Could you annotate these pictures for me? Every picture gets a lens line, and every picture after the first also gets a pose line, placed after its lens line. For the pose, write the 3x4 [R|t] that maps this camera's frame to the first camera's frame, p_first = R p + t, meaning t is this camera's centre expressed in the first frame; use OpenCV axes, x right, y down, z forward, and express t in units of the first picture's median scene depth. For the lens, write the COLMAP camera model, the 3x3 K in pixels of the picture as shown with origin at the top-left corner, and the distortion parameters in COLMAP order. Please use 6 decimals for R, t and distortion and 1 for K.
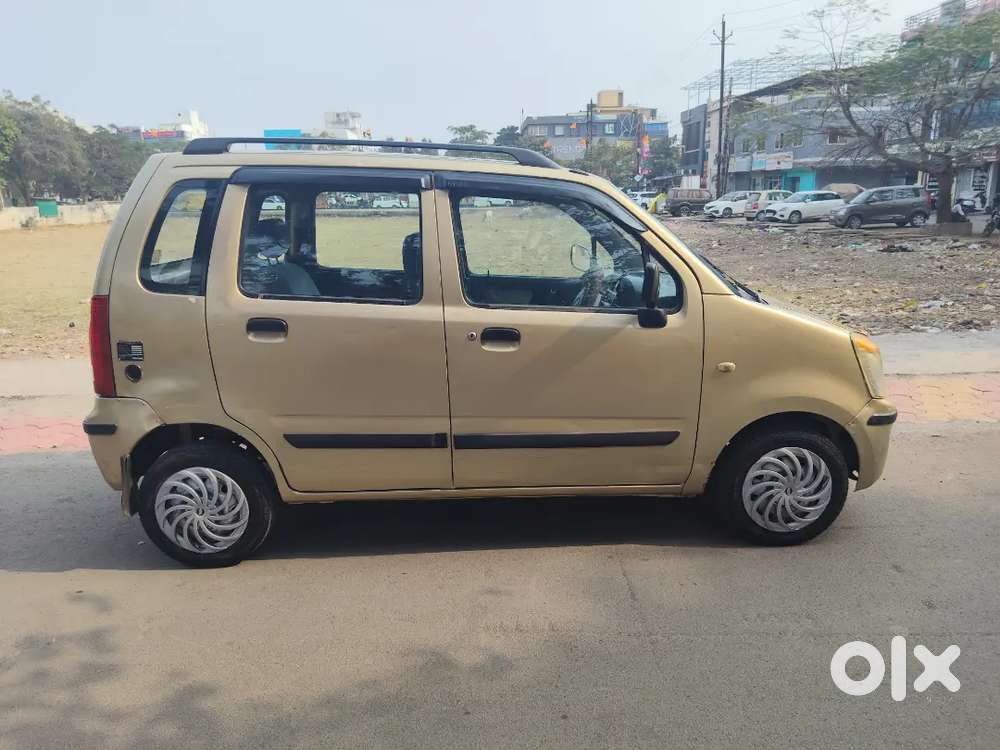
lens RADIAL K [[690.2, 0, 485.0], [0, 690.2, 377.0], [0, 0, 1]] dist [0.058613, -0.066442]
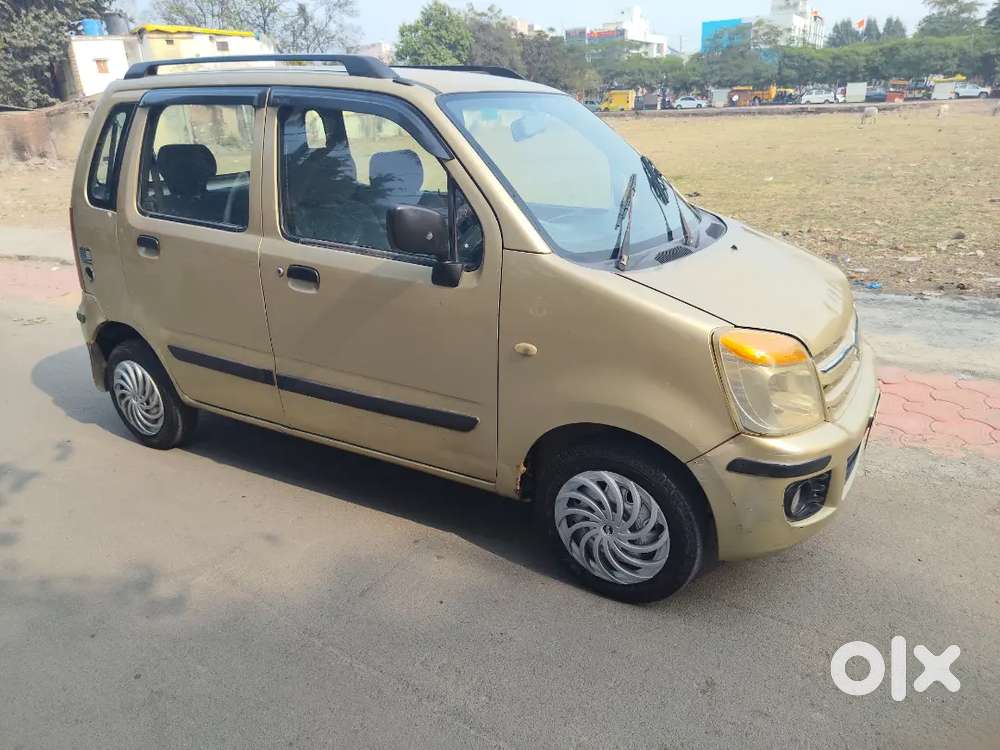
lens RADIAL K [[684.1, 0, 500.0], [0, 684.1, 375.0], [0, 0, 1]] dist [-0.002331, -0.001340]
pose [[0.847602, 0.181686, -0.498558, 0.674881], [-0.111655, 0.979587, 0.167159, -0.104765], [0.518752, -0.086018, 0.850587, 0.341241]]
